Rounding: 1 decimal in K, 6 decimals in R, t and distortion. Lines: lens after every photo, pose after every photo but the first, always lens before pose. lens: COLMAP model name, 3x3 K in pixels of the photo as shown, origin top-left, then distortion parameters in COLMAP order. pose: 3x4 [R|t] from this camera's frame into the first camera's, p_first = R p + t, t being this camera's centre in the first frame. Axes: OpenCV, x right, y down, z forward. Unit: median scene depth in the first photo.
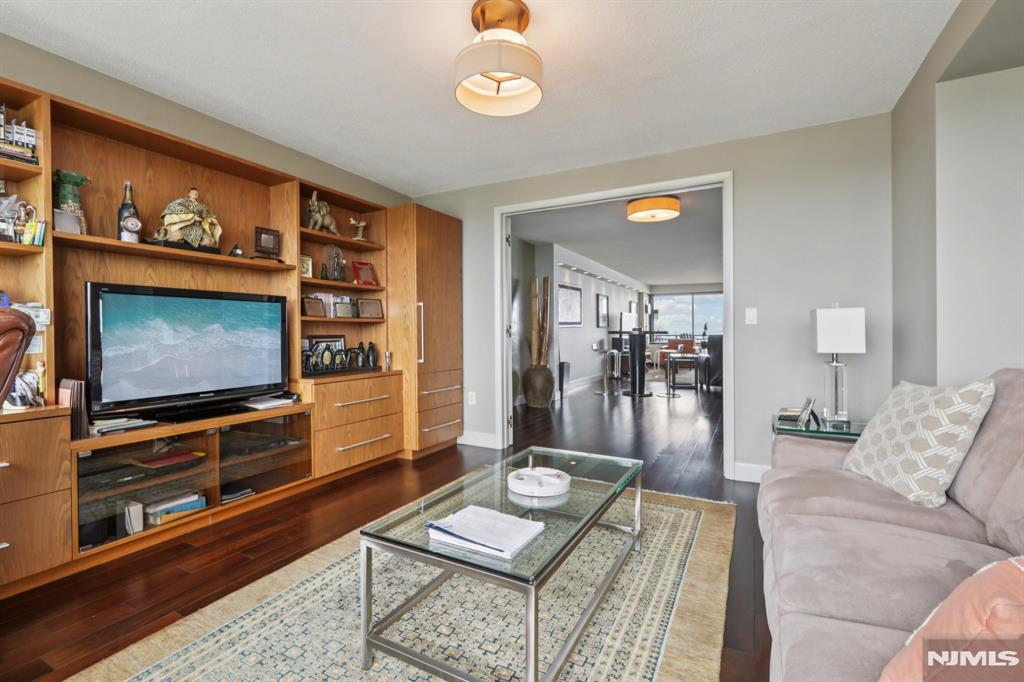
lens RADIAL K [[471.2, 0, 512.0], [0, 471.2, 341.0], [0, 0, 1]] dist [0.000971, 0.000219]
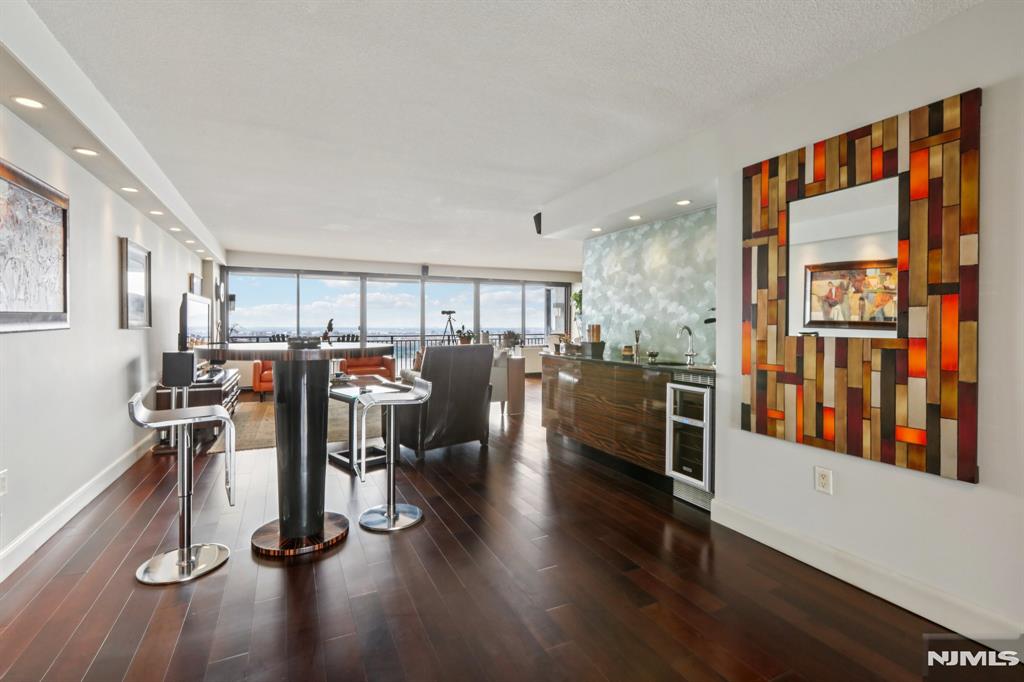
lens RADIAL K [[471.2, 0, 512.0], [0, 471.2, 341.0], [0, 0, 1]] dist [0.000971, 0.000219]
pose [[0.605776, -0.019598, 0.795394, 0.065817], [0.006454, 0.999785, 0.019718, -0.023463], [-0.795609, -0.006811, 0.605772, 0.489322]]
